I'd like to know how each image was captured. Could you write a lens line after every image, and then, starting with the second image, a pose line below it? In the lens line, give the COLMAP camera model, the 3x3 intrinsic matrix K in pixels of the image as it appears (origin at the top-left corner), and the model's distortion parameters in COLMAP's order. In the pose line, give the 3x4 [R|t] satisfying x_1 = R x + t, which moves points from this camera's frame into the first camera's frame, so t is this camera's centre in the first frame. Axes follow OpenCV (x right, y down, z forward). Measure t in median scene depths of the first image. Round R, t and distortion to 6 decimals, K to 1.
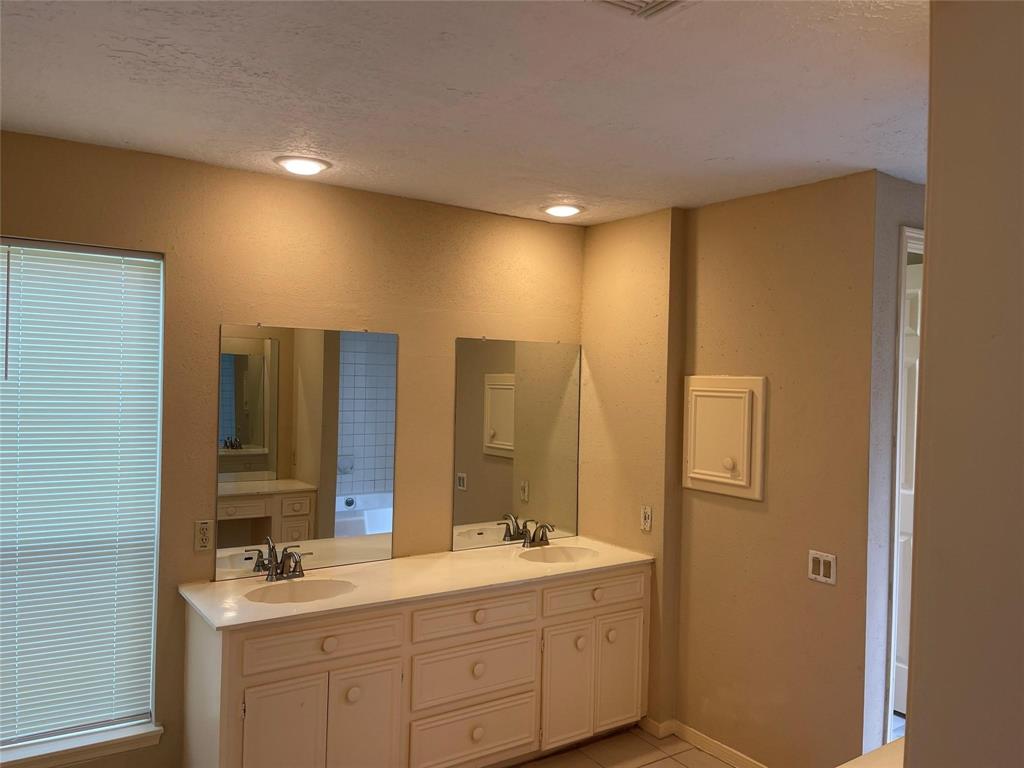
lens RADIAL K [[798.3, 0, 510.8], [0, 798.3, 385.7], [0, 0, 1]] dist [0.037837, -0.064879]
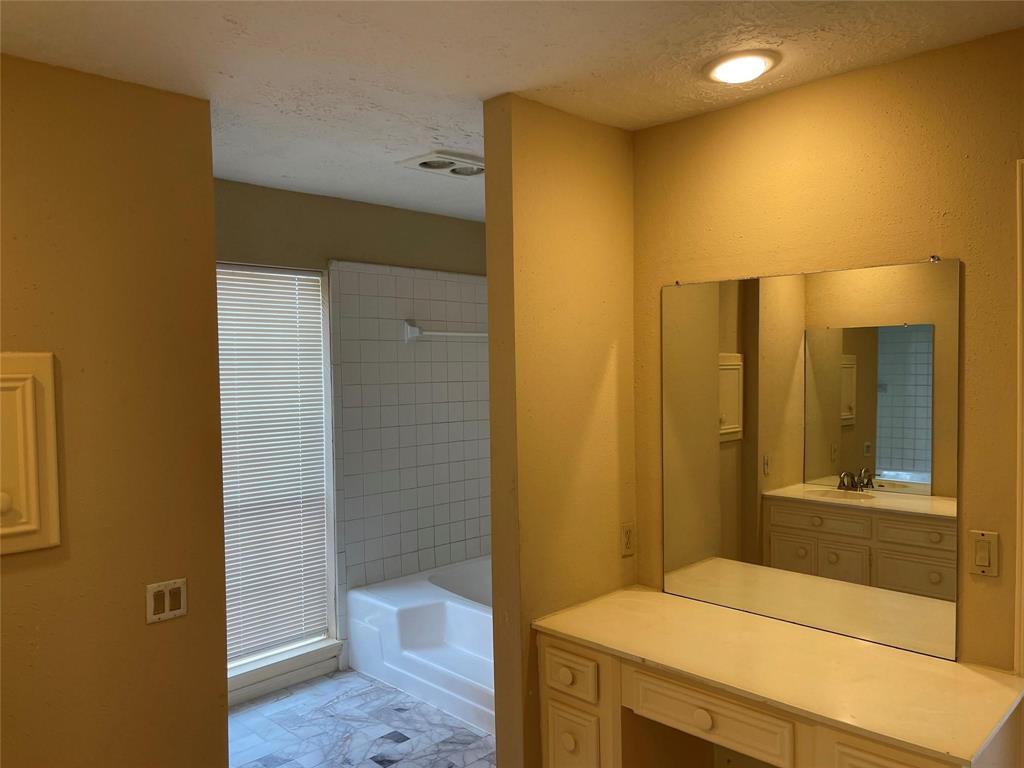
lens RADIAL K [[798.3, 0, 505.2], [0, 798.3, 377.3], [0, 0, 1]] dist [0.037837, -0.064879]
pose [[-0.187028, -0.055779, 0.980770, -0.385716], [0.011460, 0.998195, 0.058956, -0.026097], [-0.982288, 0.022266, -0.186051, 0.766078]]
